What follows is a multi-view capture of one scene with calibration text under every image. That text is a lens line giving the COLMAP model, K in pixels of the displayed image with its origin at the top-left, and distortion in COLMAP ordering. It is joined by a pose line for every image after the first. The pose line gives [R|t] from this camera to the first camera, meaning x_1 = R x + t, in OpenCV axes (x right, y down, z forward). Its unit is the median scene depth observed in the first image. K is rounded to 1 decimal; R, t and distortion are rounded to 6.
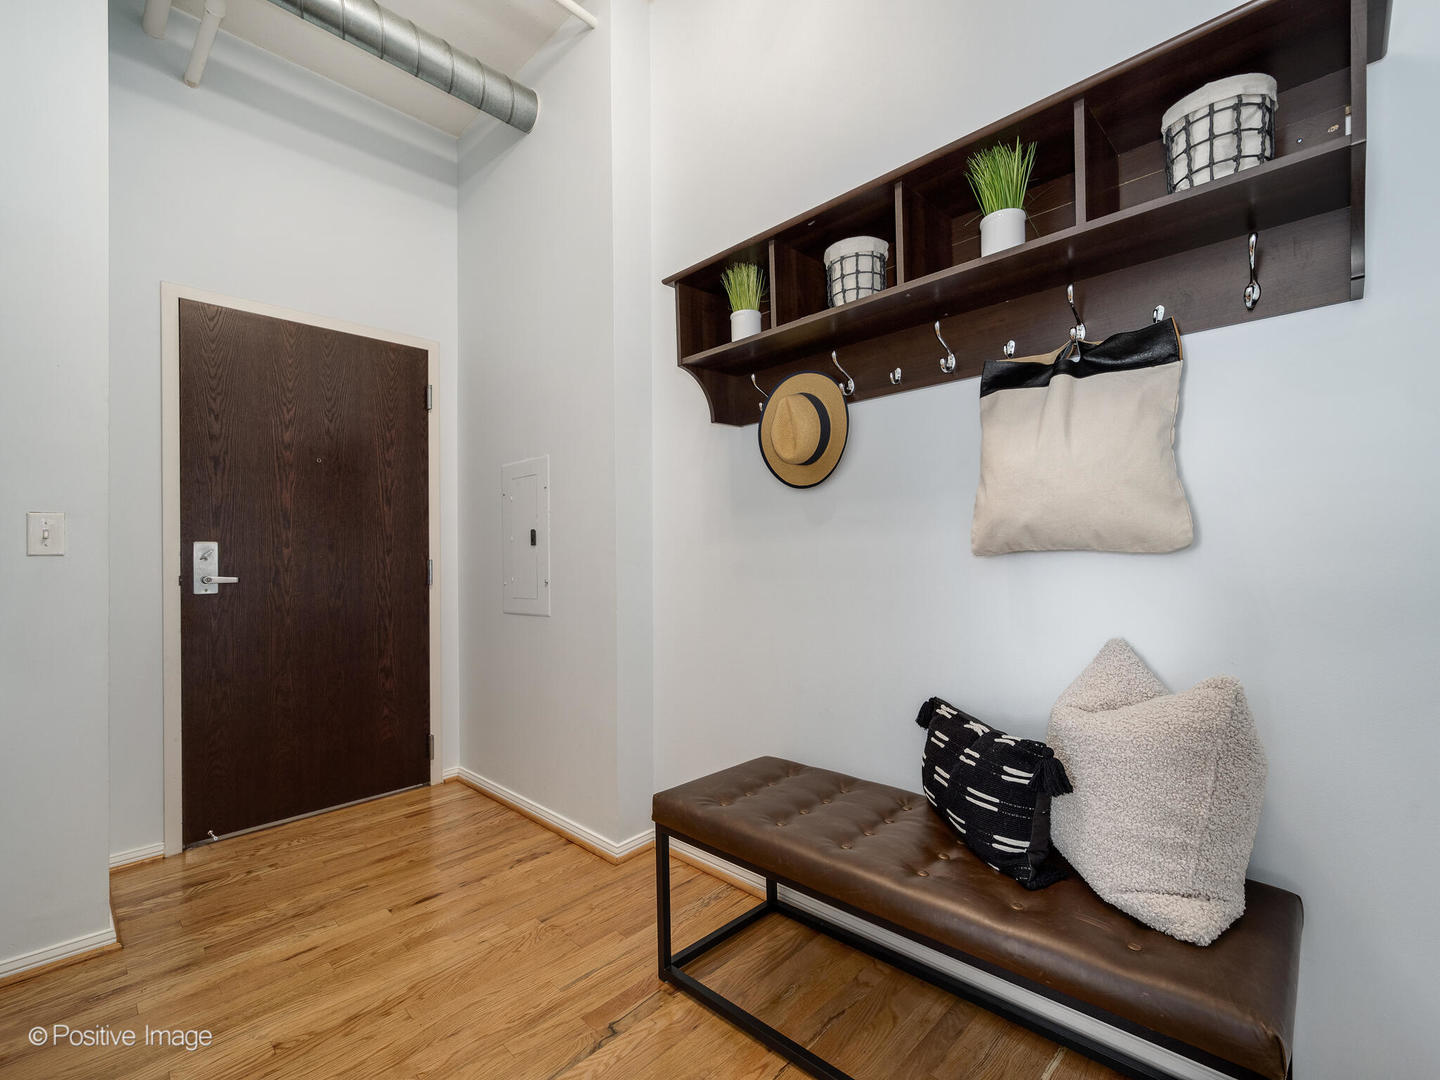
lens RADIAL K [[647.1, 0, 721.1], [0, 647.1, 552.2], [0, 0, 1]] dist [0.000539, 0.000087]
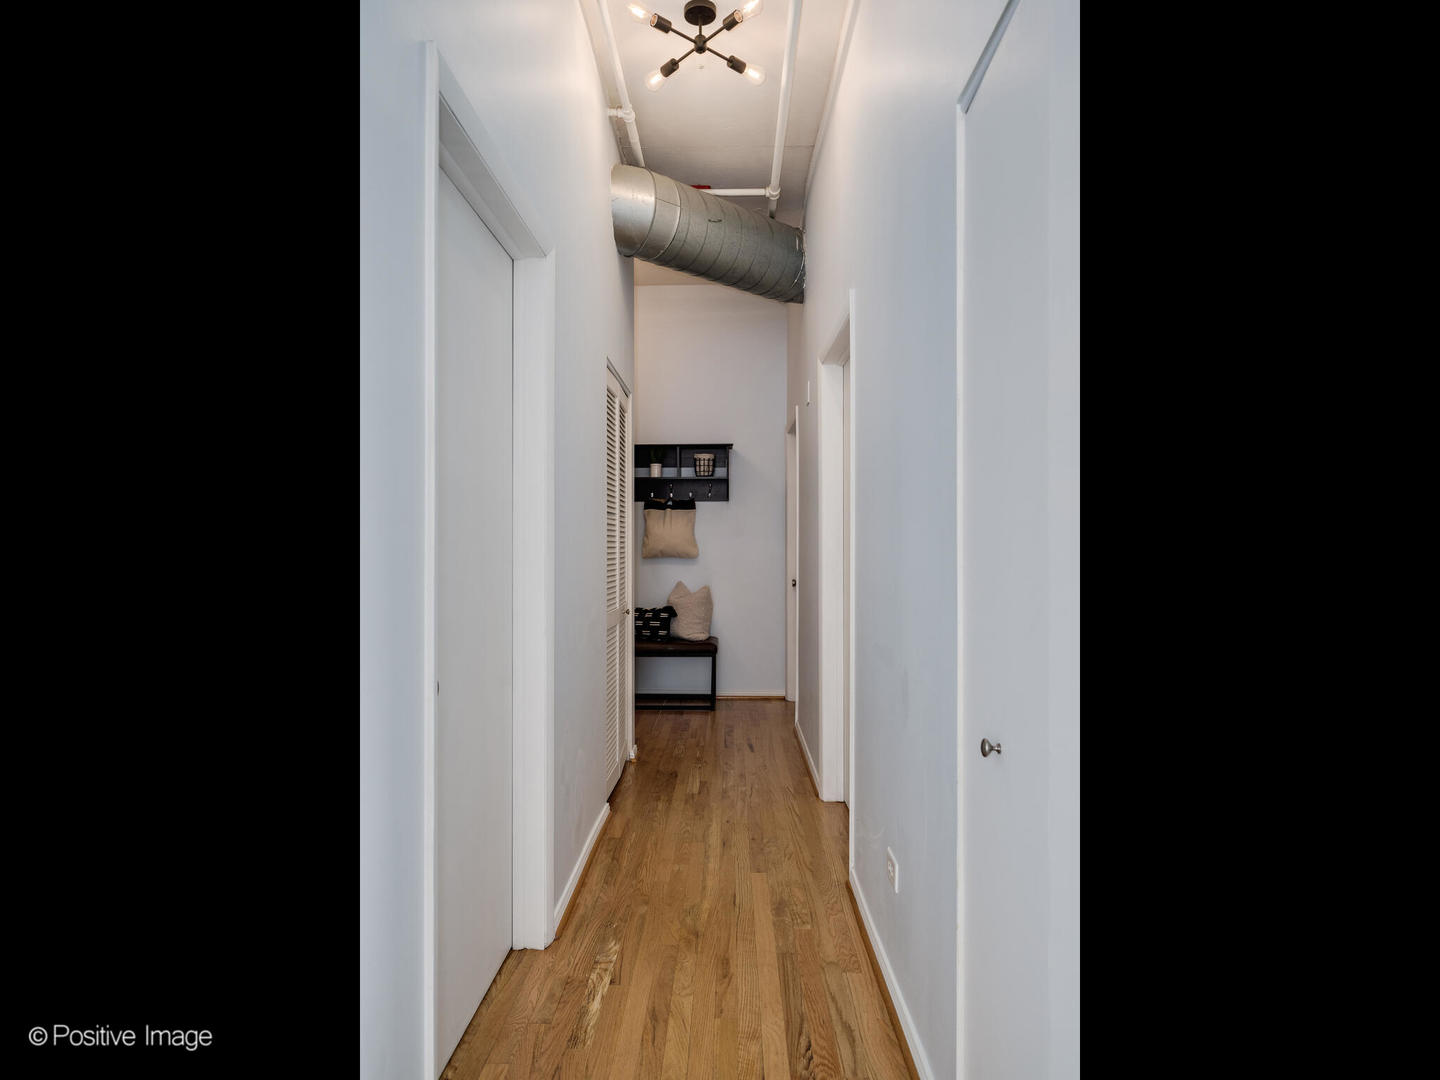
lens RADIAL K [[647.1, 0, 719.7], [0, 647.1, 544.4], [0, 0, 1]] dist [0.000539, 0.000087]
pose [[0.734632, 0.011171, 0.678374, -1.821740], [-0.004998, 0.999926, -0.011054, -0.037940], [-0.678448, 0.004730, 0.734633, -1.959511]]
